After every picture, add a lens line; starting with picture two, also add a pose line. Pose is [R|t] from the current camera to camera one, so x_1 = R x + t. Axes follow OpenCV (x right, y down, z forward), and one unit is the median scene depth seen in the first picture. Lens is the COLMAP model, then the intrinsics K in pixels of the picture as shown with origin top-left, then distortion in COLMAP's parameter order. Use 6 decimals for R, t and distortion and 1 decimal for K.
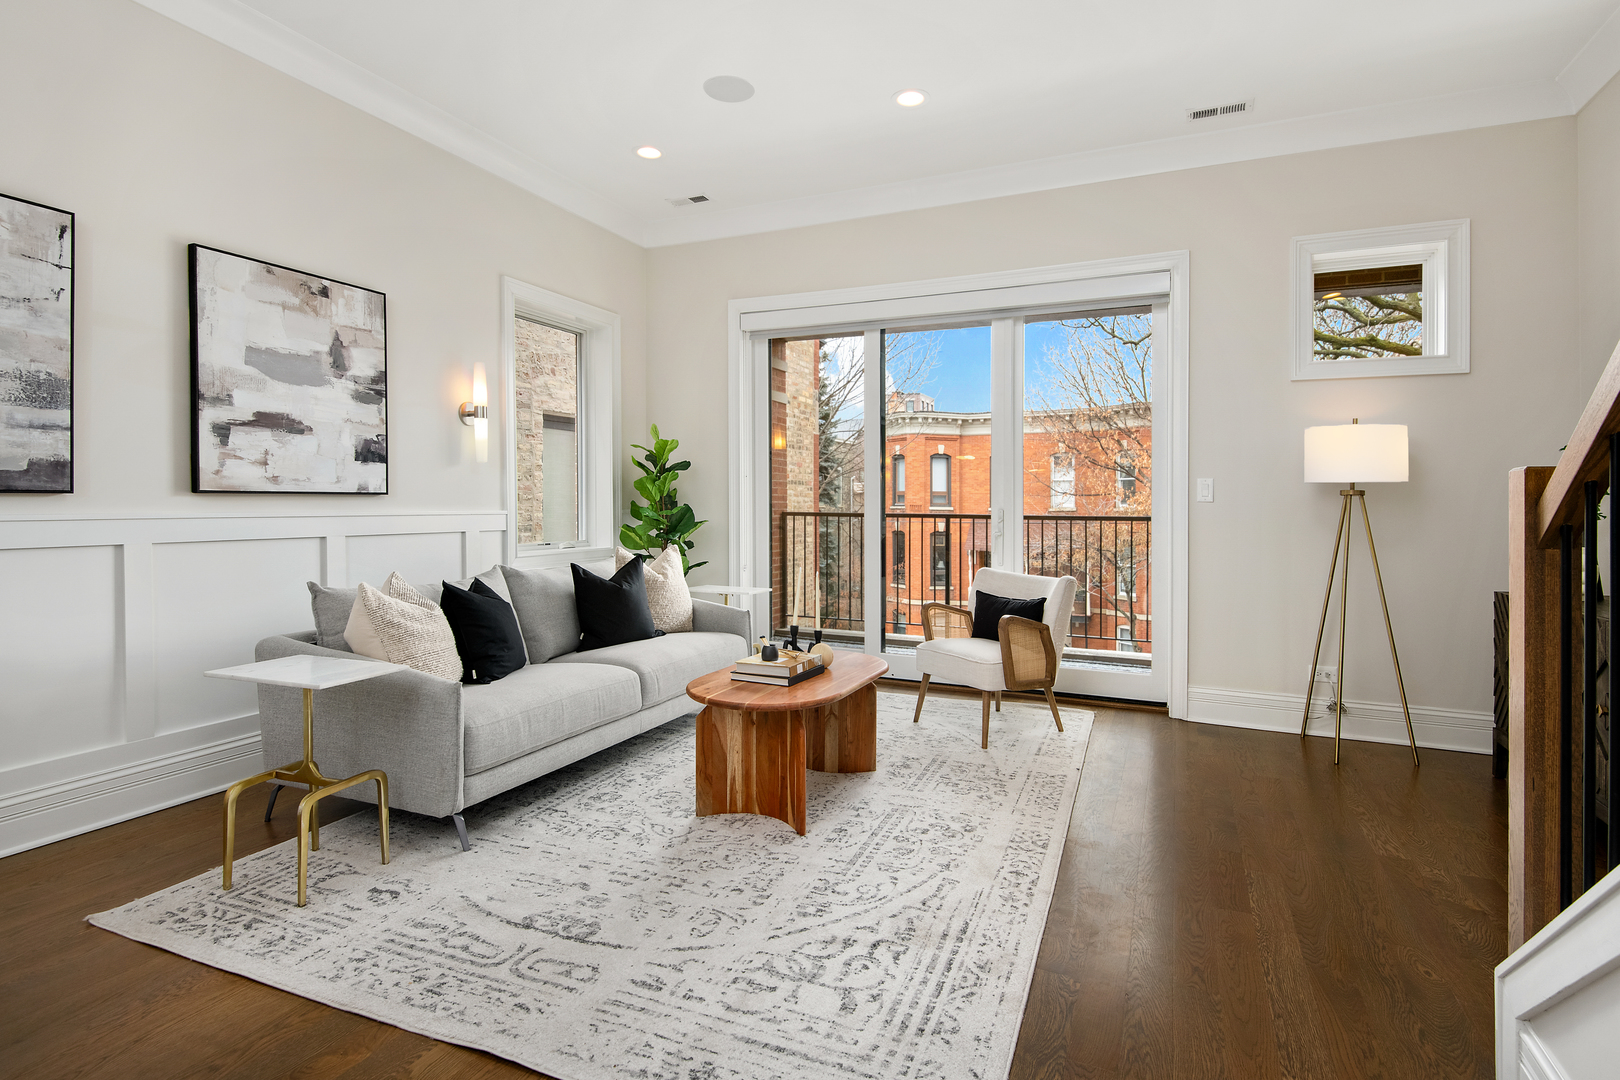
lens RADIAL K [[857.4, 0, 777.7], [0, 857.4, 517.4], [0, 0, 1]] dist [0.056955, -0.043527]
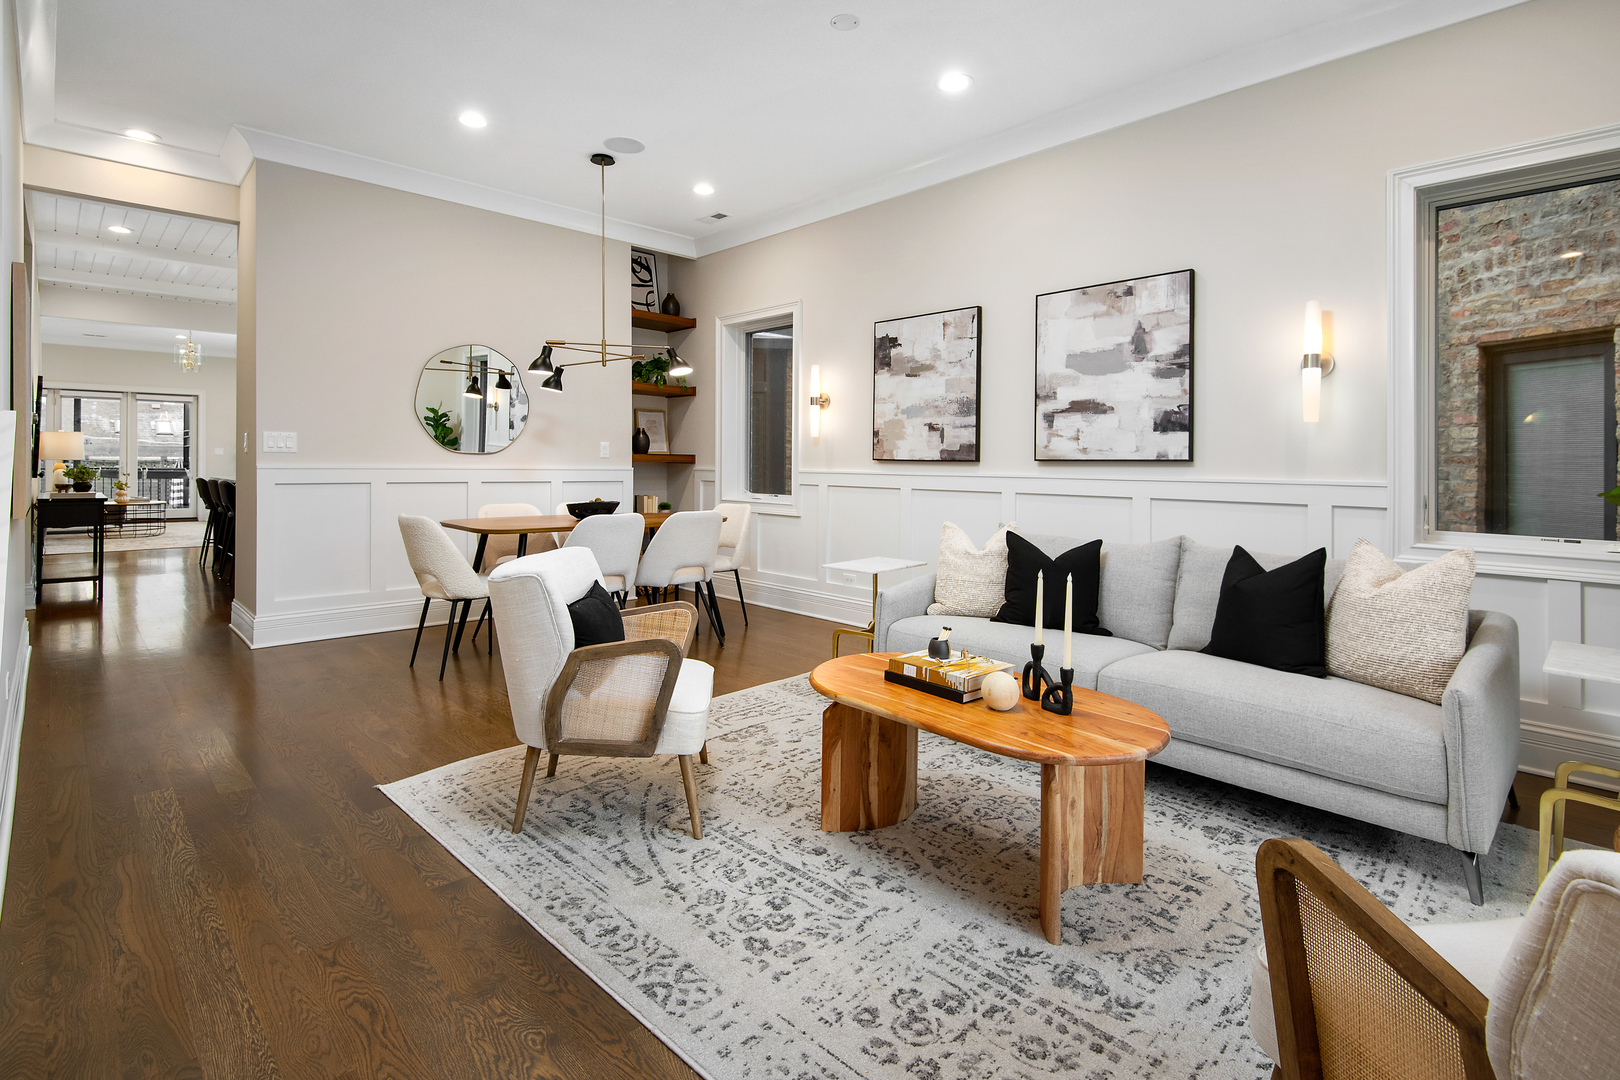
lens RADIAL K [[772.6, 0, 864.6], [0, 772.6, 492.0], [0, 0, 1]] dist [0.020320, -0.000014]
pose [[-0.327821, 0.022107, -0.944481, 0.566500], [-0.030773, 0.998946, 0.034063, -0.009343], [0.944238, 0.040231, -0.326795, 0.948537]]
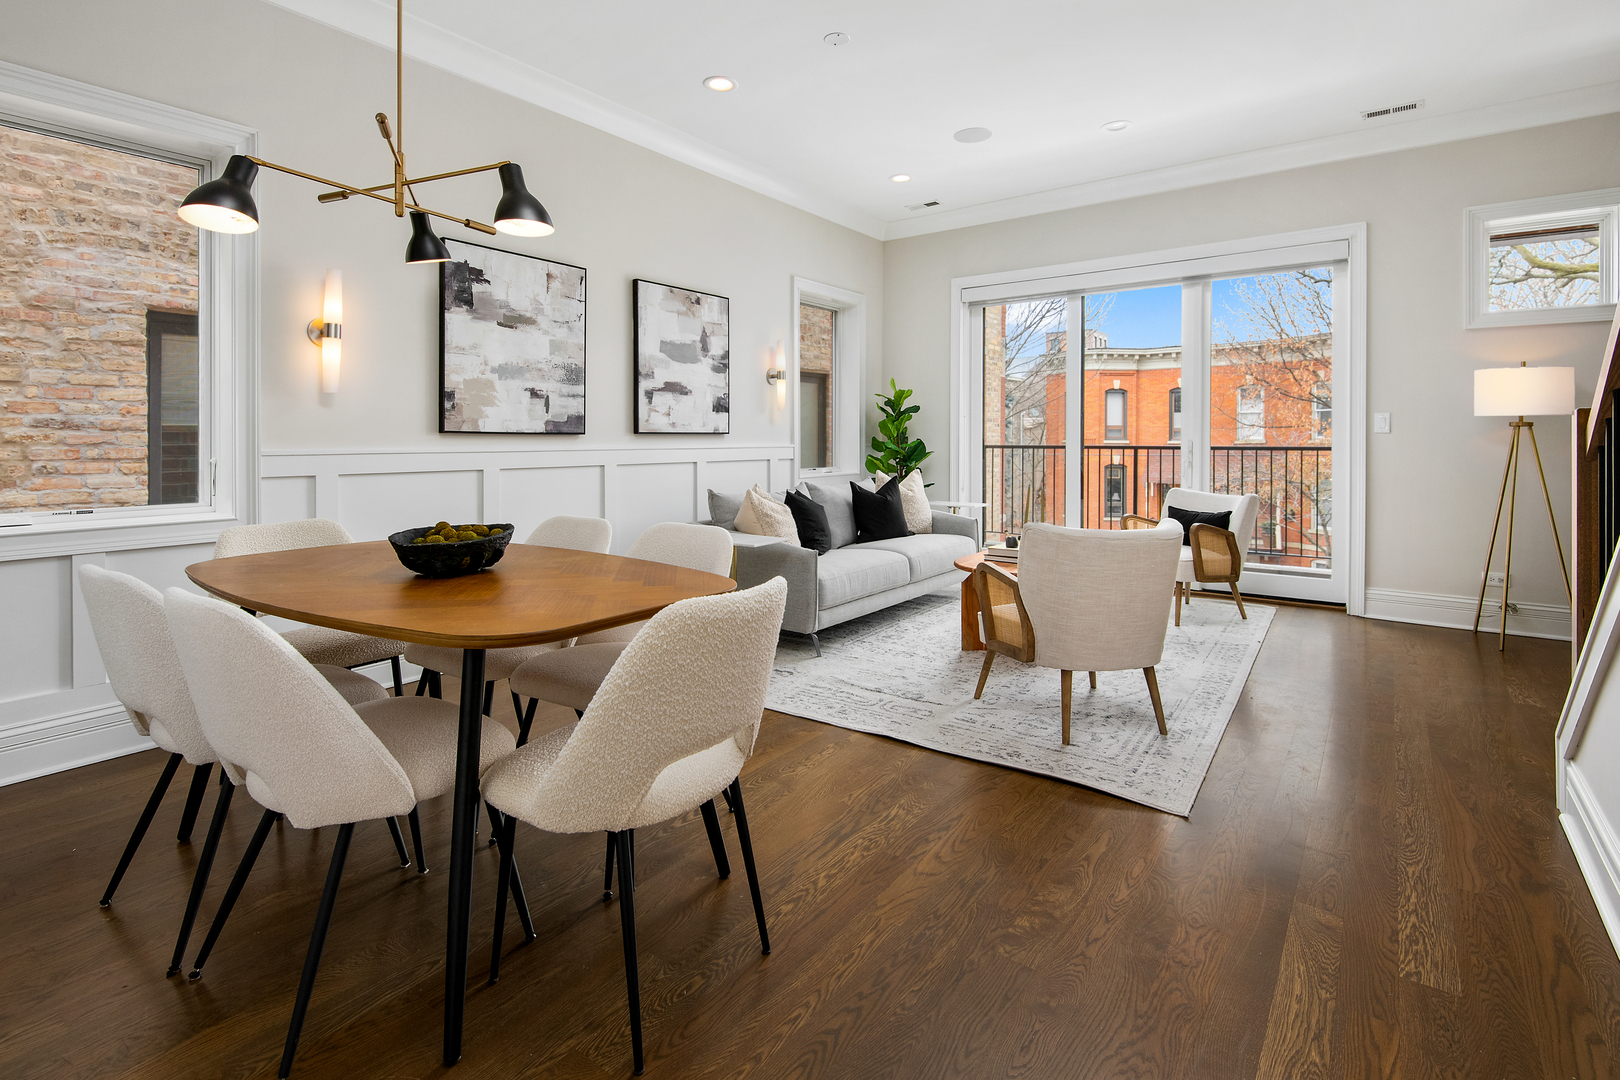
lens RADIAL K [[779.7, 0, 760.1], [0, 779.7, 458.5], [0, 0, 1]] dist [0.051061, -0.027607]
pose [[0.972429, -0.001457, -0.233195, -0.089730], [0.003453, 0.999961, 0.008148, 0.005348], [0.233174, -0.008729, 0.972396, -0.287563]]
